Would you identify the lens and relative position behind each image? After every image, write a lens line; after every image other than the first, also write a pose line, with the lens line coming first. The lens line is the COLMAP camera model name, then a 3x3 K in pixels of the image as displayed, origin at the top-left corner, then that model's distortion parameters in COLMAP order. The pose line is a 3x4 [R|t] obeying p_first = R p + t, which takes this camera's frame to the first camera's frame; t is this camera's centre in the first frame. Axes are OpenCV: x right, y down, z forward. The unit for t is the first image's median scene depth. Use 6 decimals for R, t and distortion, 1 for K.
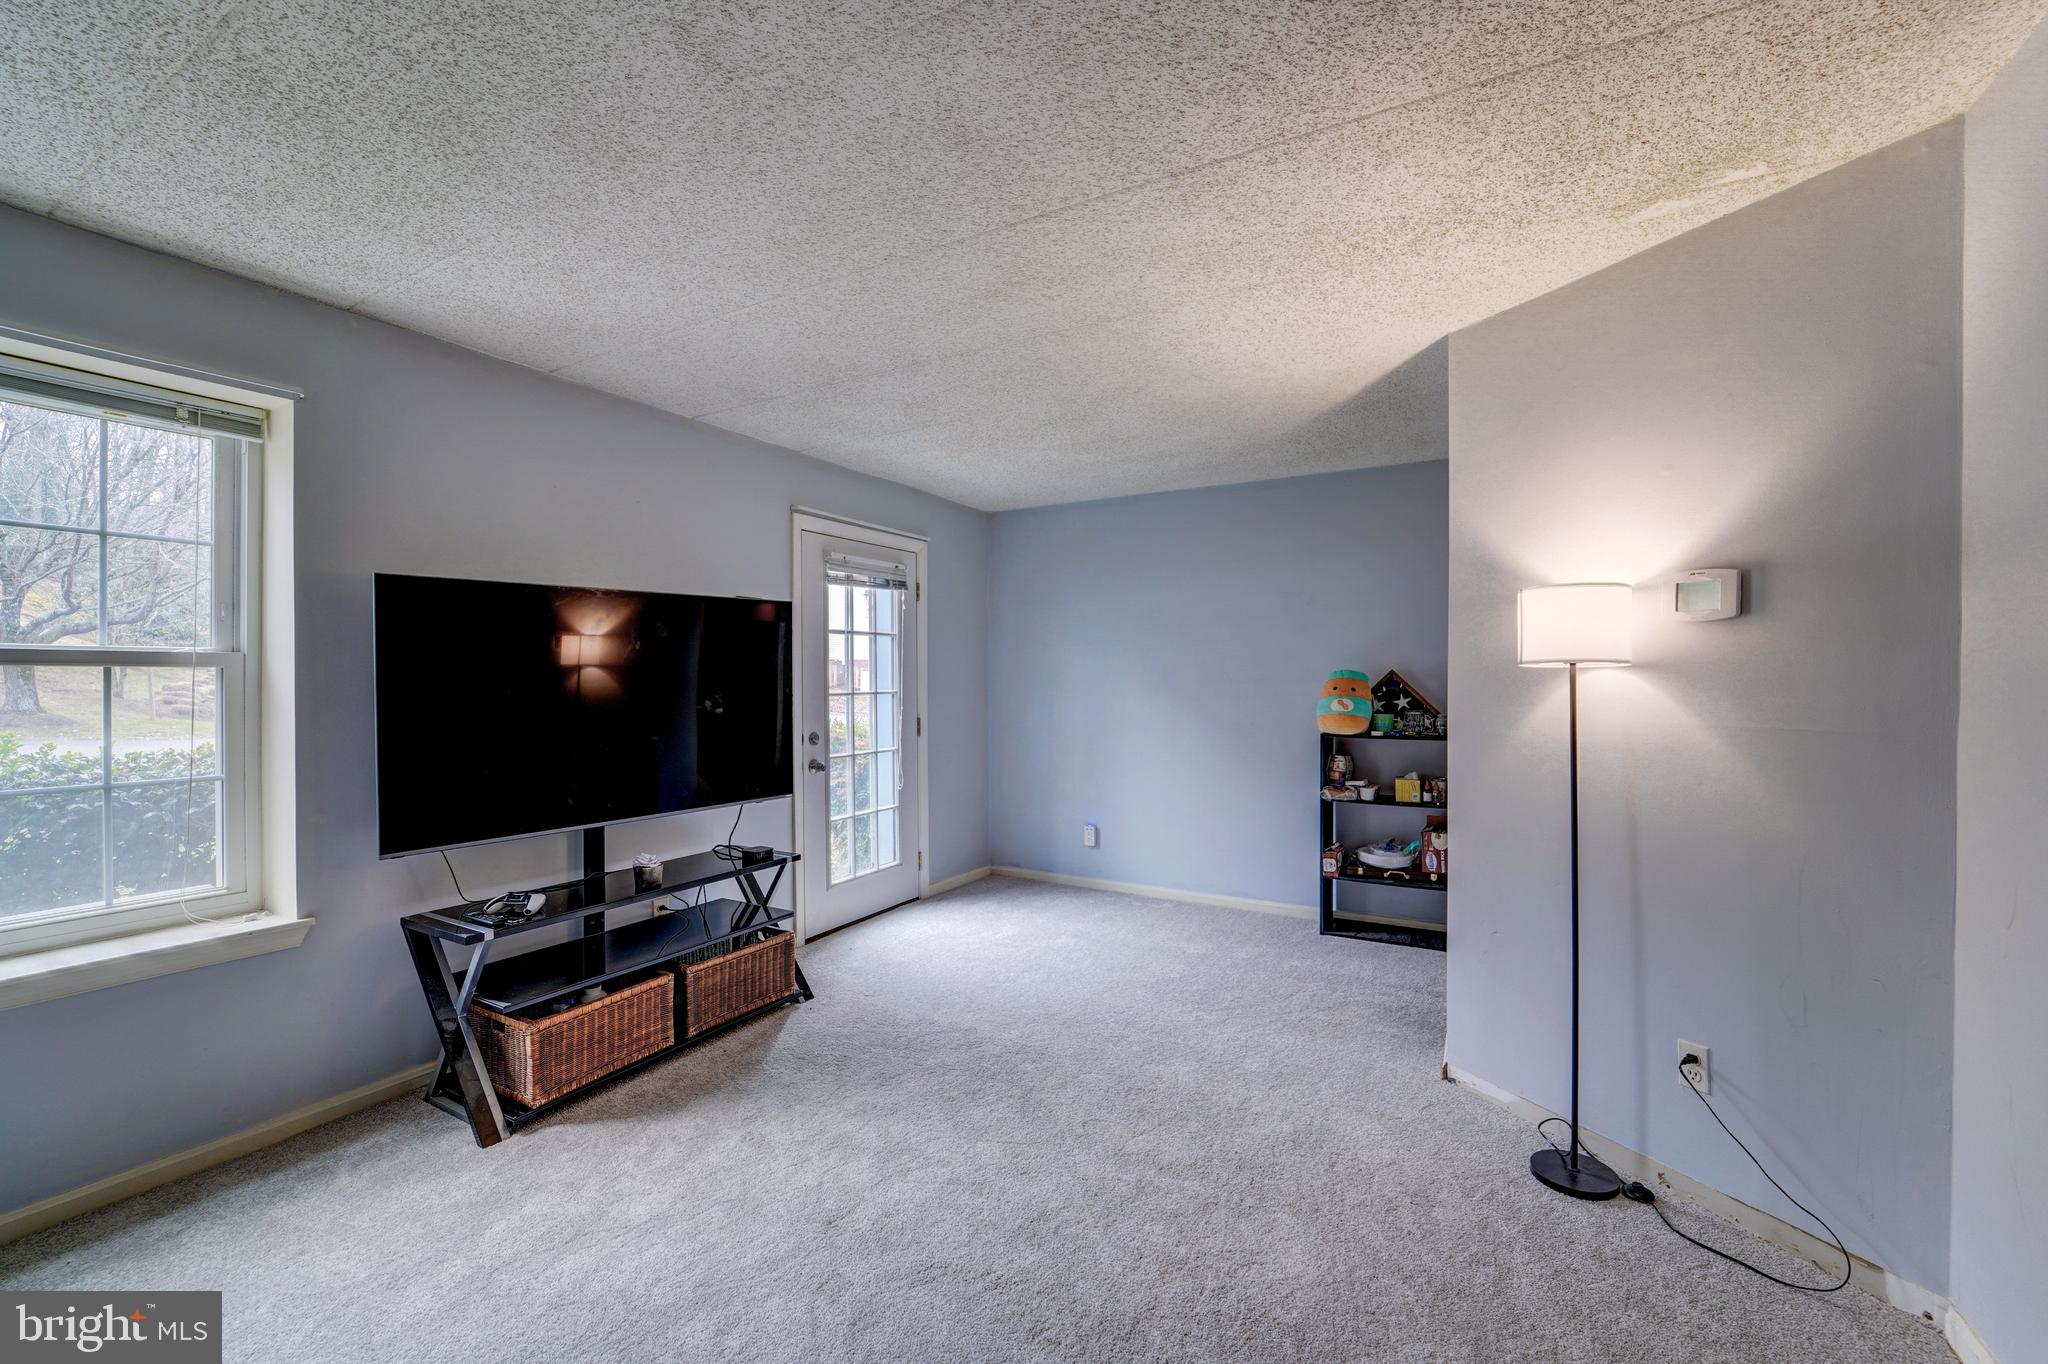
lens RADIAL K [[834.3, 0, 1033.4], [0, 834.3, 679.7], [0, 0, 1]] dist [-0.021775, -0.000333]
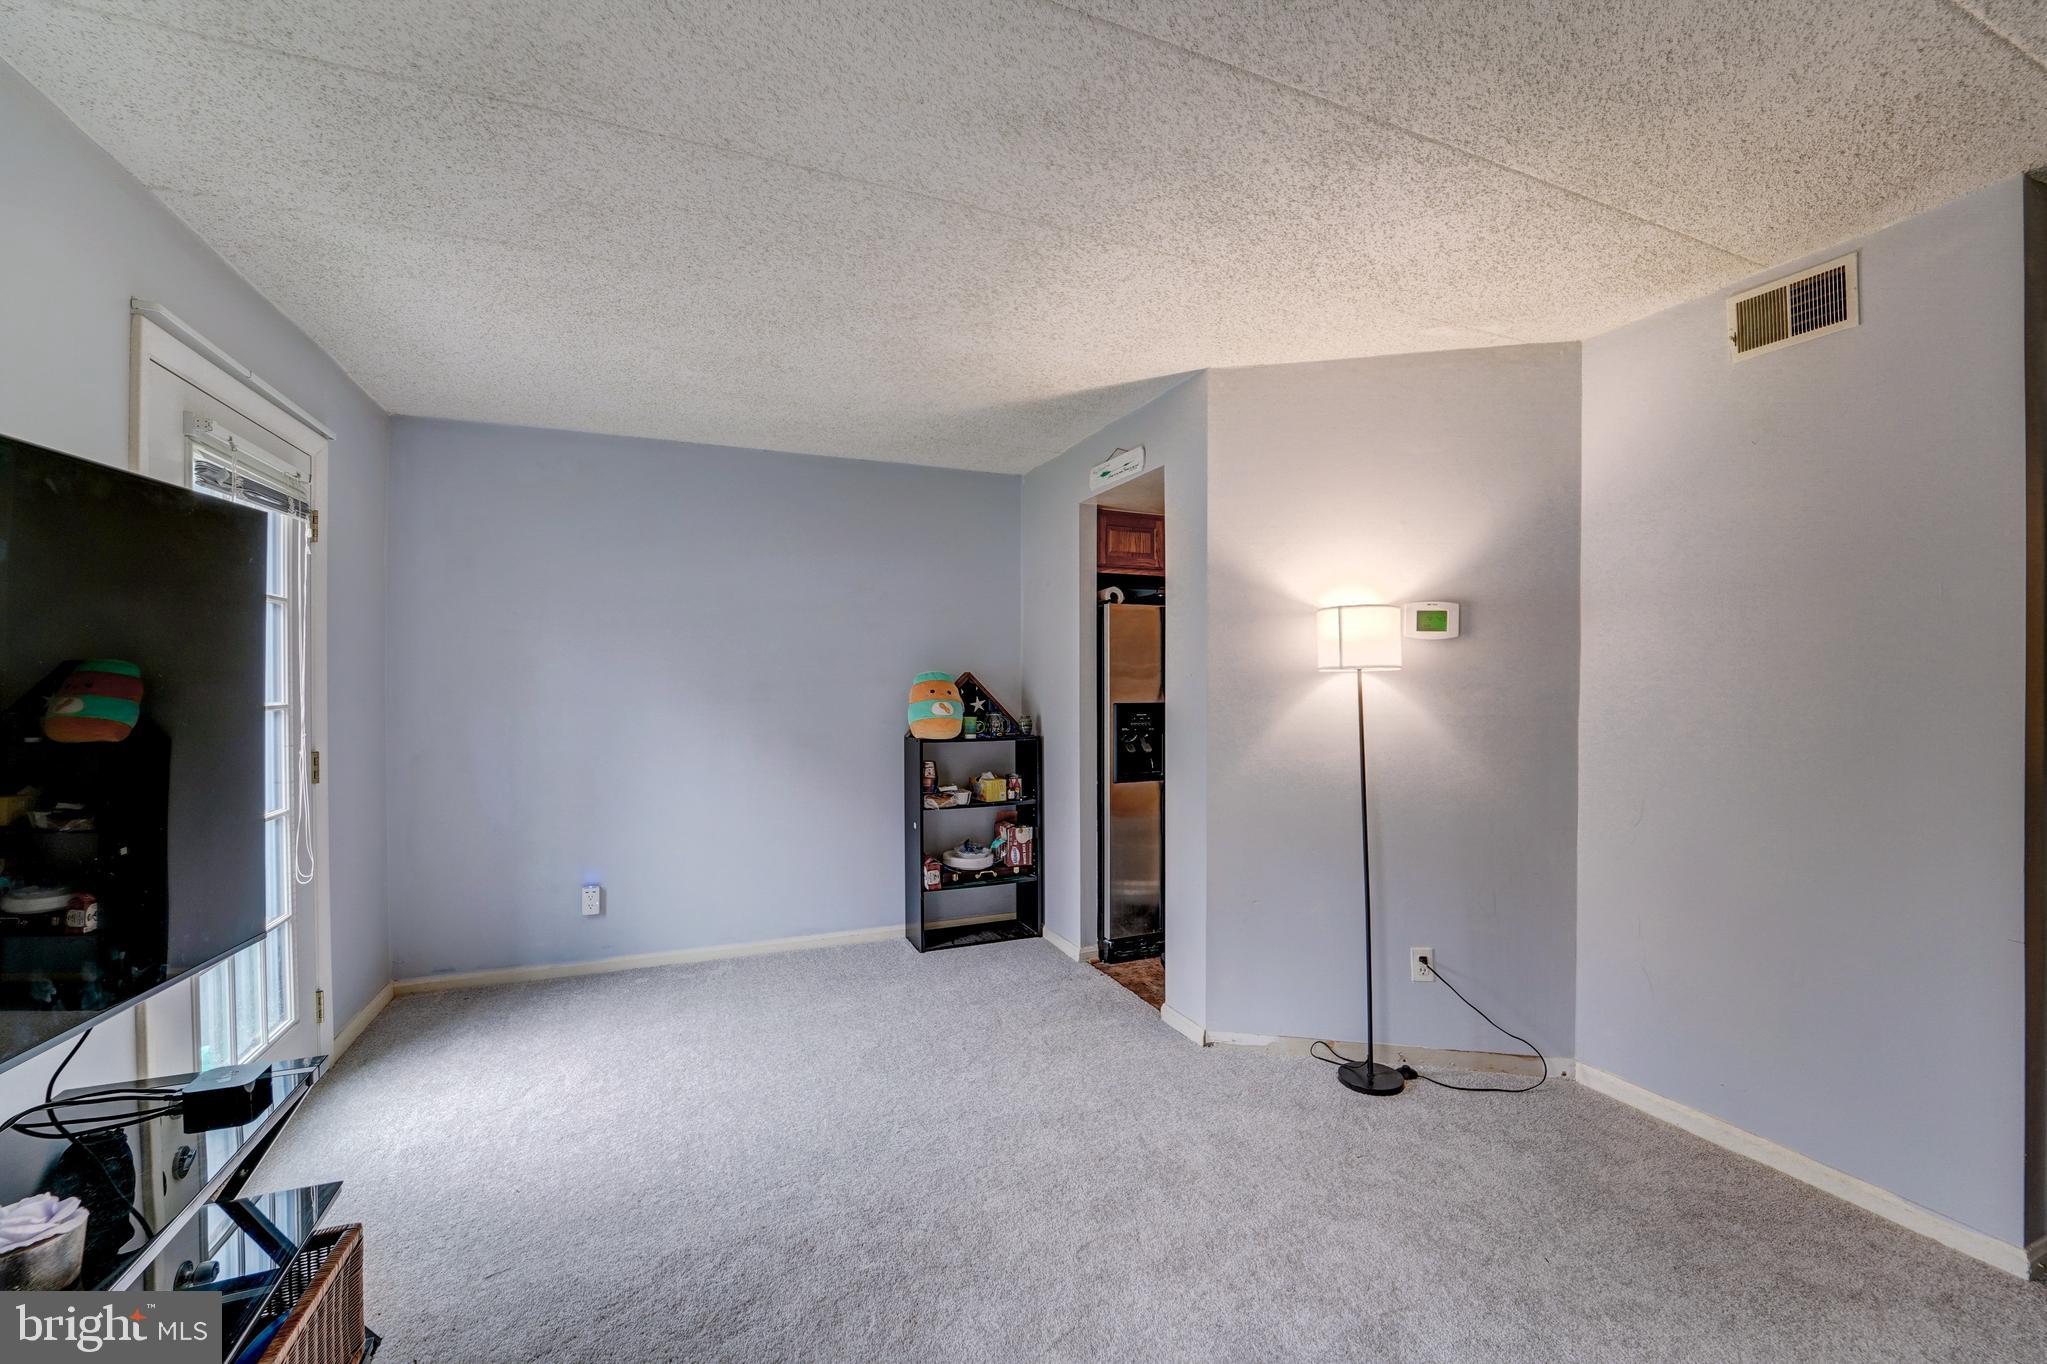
lens RADIAL K [[833.9, 0, 1032.9], [0, 833.9, 679.7], [0, 0, 1]] dist [-0.021775, -0.000333]
pose [[0.604198, 0.001444, 0.796833, -0.478353], [0.002130, 0.999992, -0.003427, 0.000616], [-0.796831, 0.003768, 0.604190, 0.474985]]
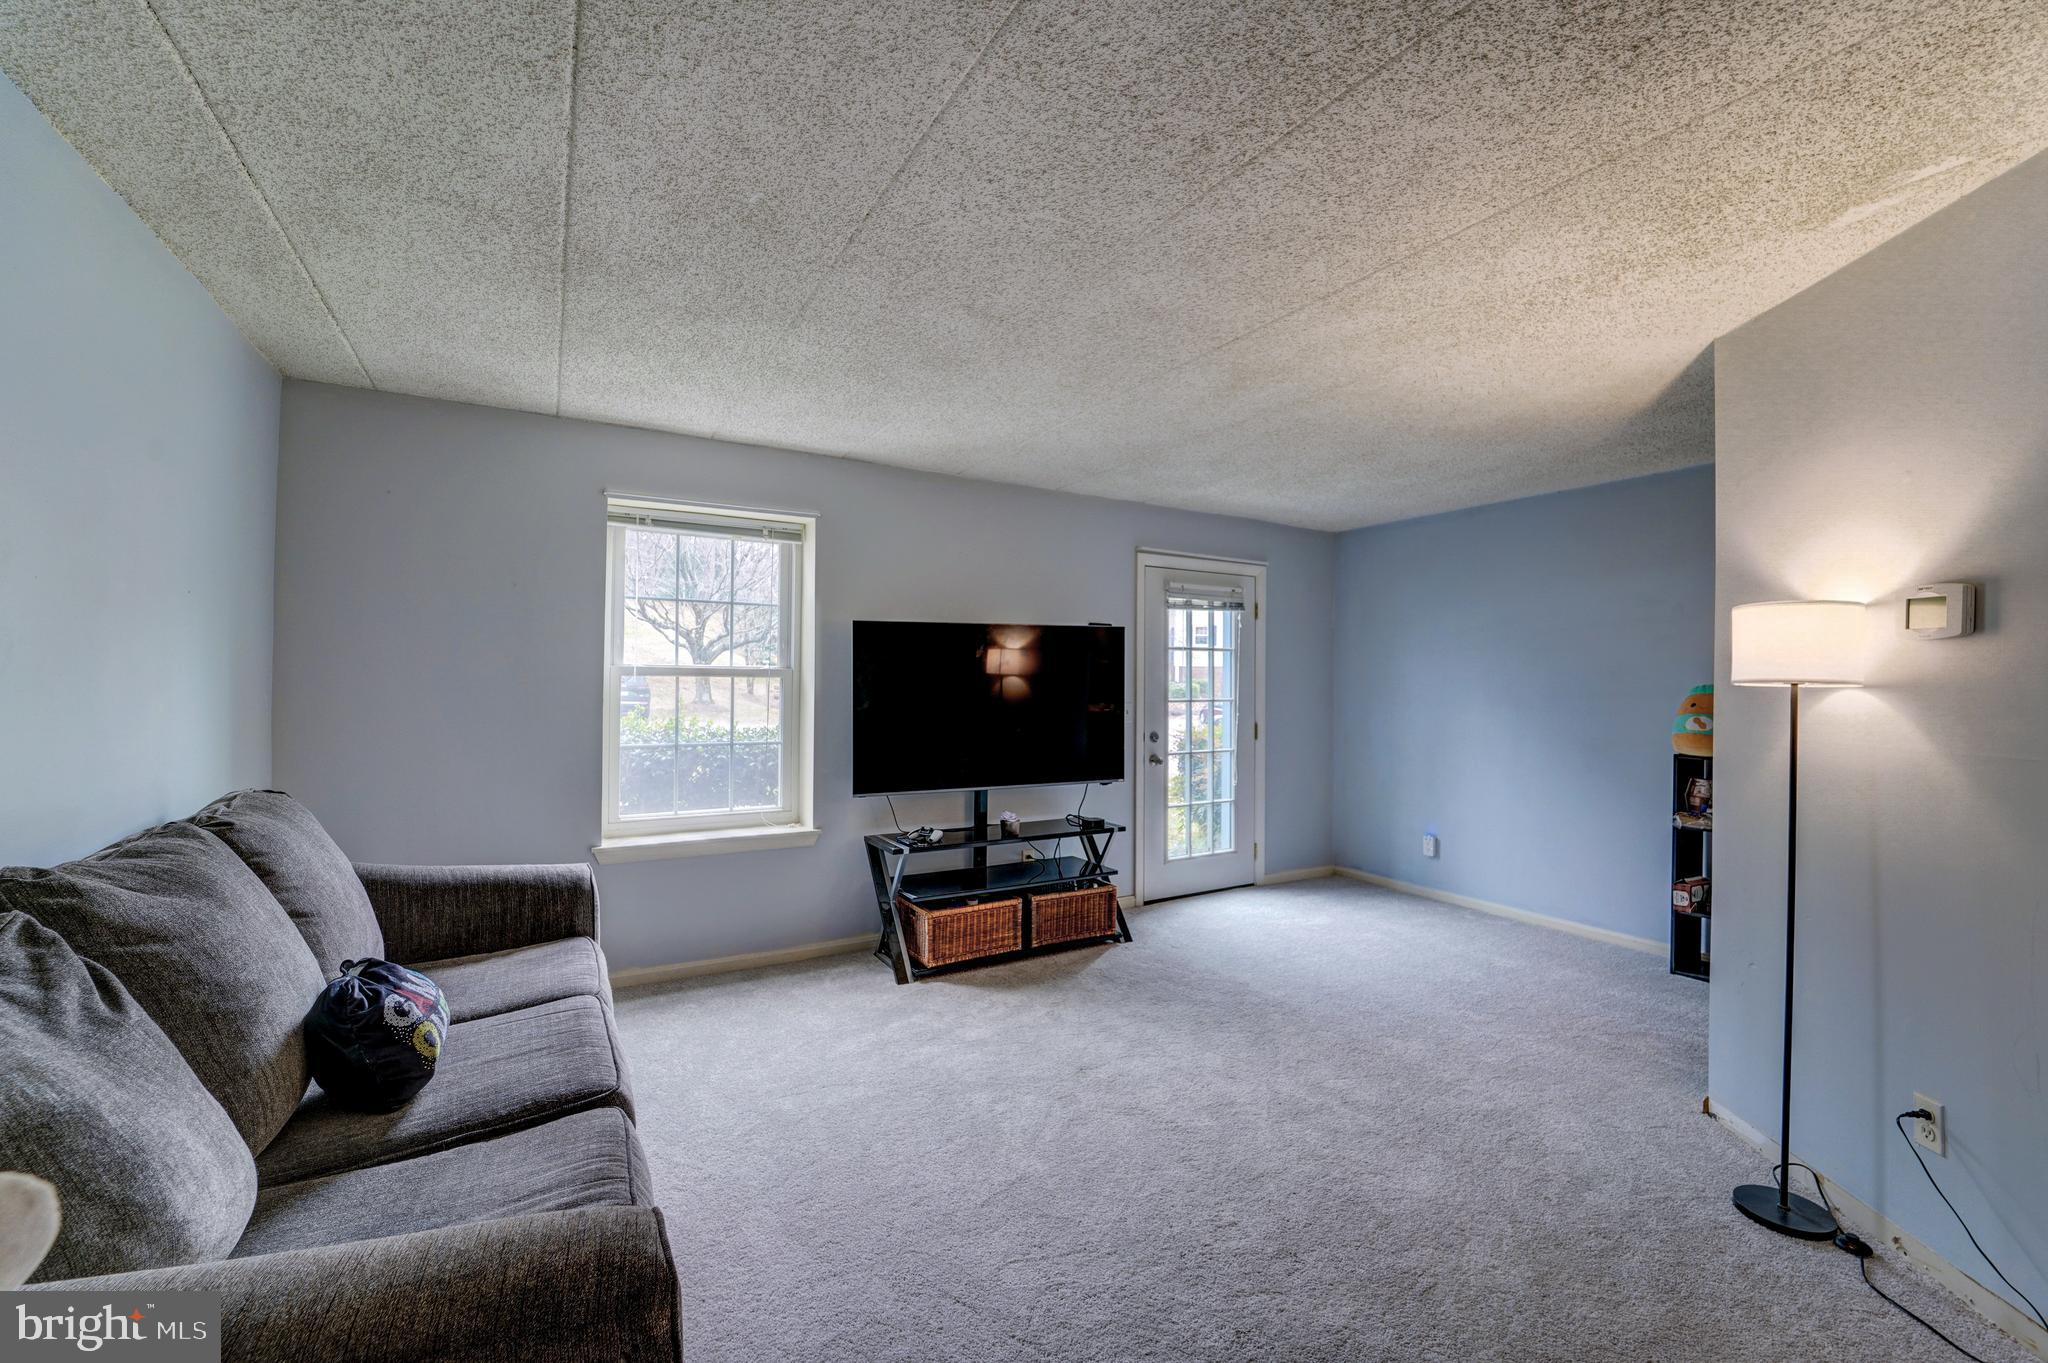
lens RADIAL K [[834.3, 0, 1033.4], [0, 834.3, 679.2], [0, 0, 1]] dist [-0.021775, -0.000333]
pose [[0.867165, 0.007168, -0.497969, 0.266987], [-0.011675, 0.999914, -0.005937, -0.006343], [0.497883, 0.010962, 0.867175, -0.202005]]
